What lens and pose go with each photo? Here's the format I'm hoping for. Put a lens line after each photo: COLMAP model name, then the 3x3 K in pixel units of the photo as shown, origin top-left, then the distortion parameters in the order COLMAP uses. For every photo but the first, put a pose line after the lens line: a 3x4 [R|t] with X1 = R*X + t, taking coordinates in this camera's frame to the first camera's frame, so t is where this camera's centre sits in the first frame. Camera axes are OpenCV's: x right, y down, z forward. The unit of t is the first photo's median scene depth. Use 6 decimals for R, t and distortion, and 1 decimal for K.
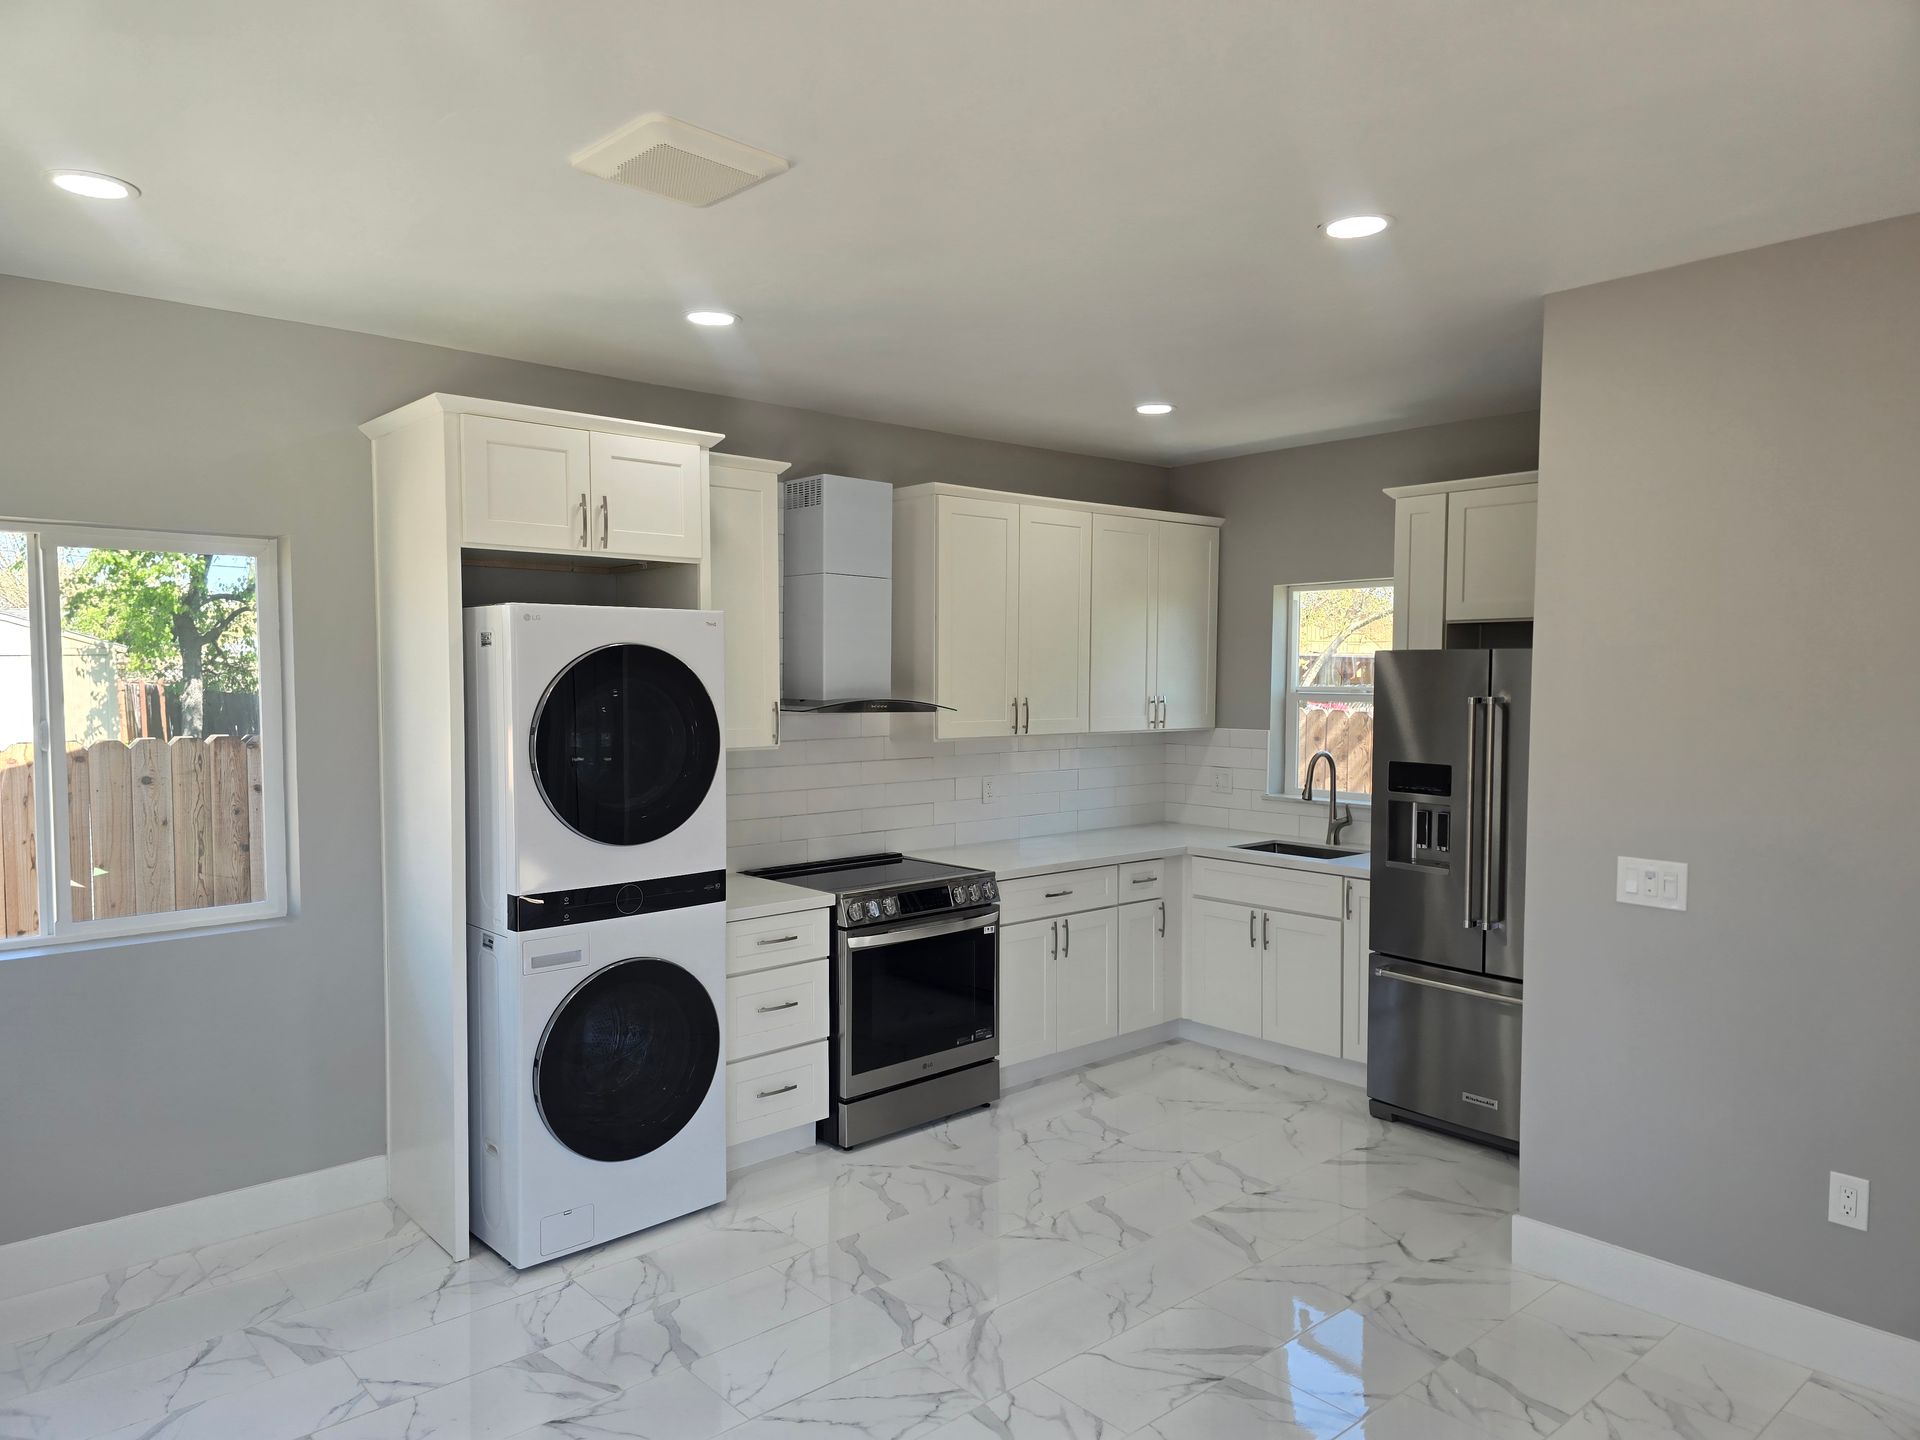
lens RADIAL K [[1296.6, 0, 969.4], [0, 1296.6, 725.2], [0, 0, 1]] dist [0.024716, -0.050208]
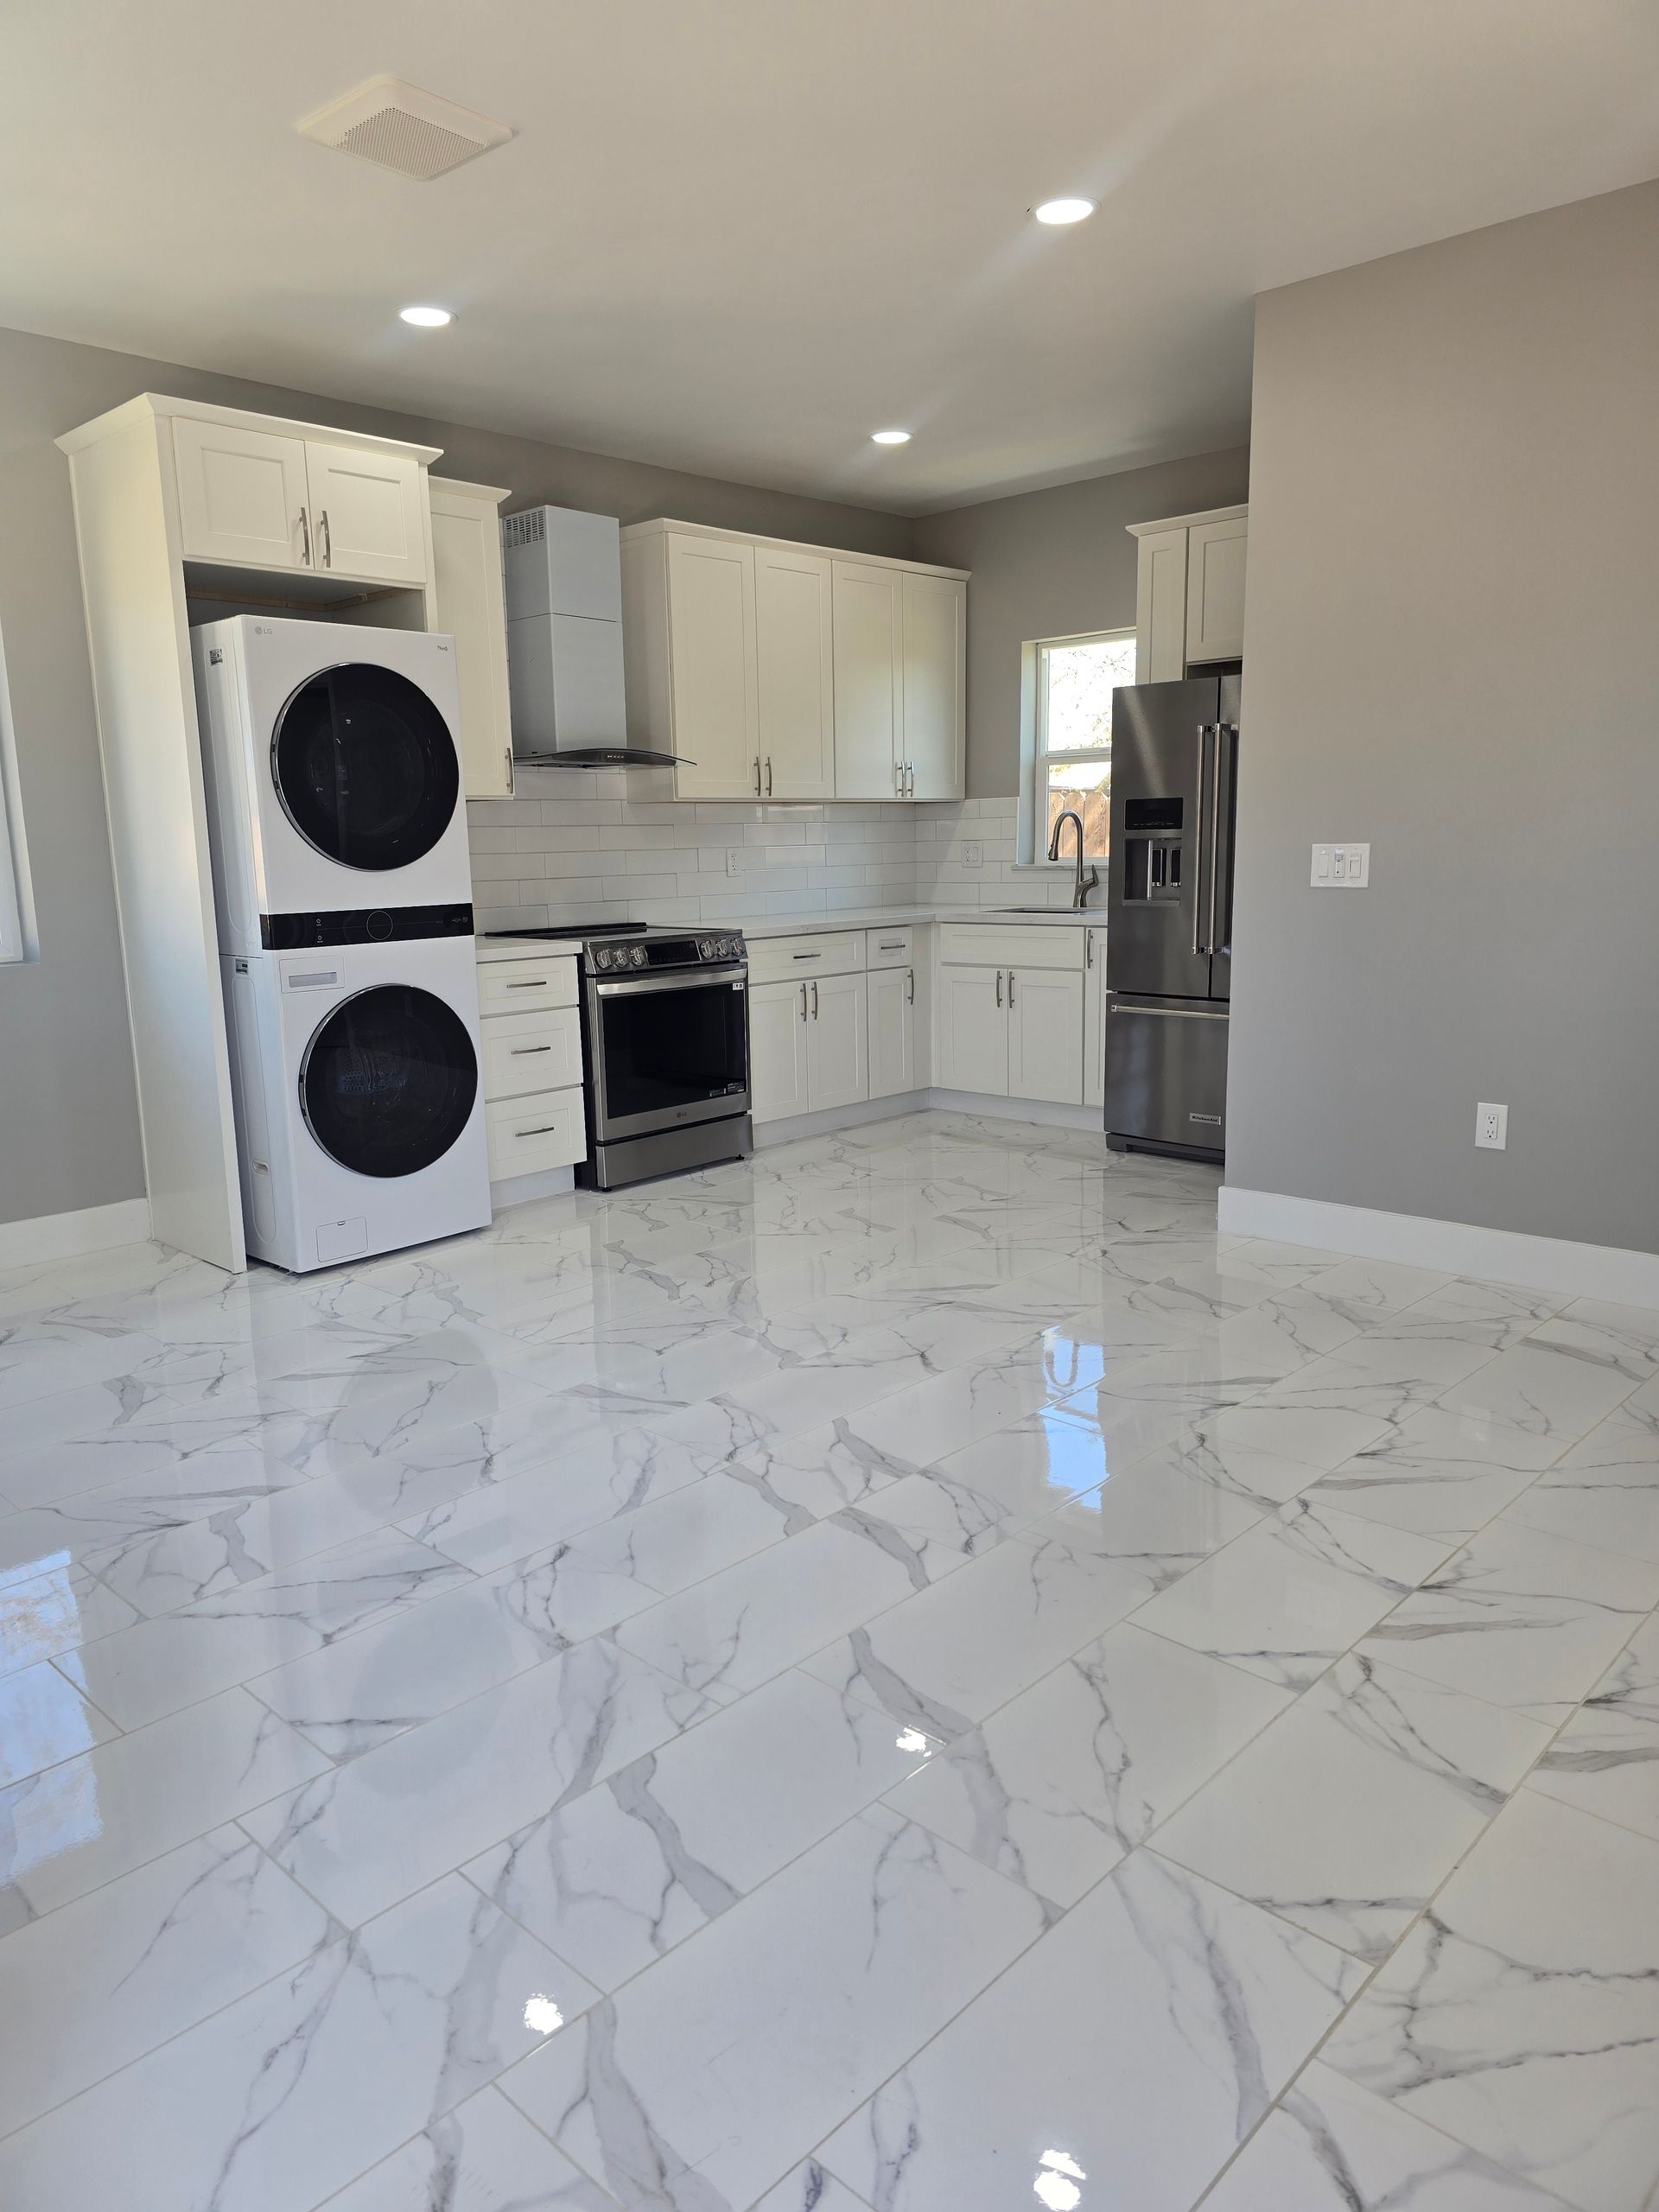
lens RADIAL K [[1493.8, 0, 844.8], [0, 1493.8, 1115.2], [0, 0, 1]] dist [0.024716, -0.050208]
pose [[0.995818, -0.034920, 0.084423, -0.003570], [0.022618, 0.989536, 0.142503, 0.111925], [-0.088516, -0.139997, 0.986188, -0.188992]]
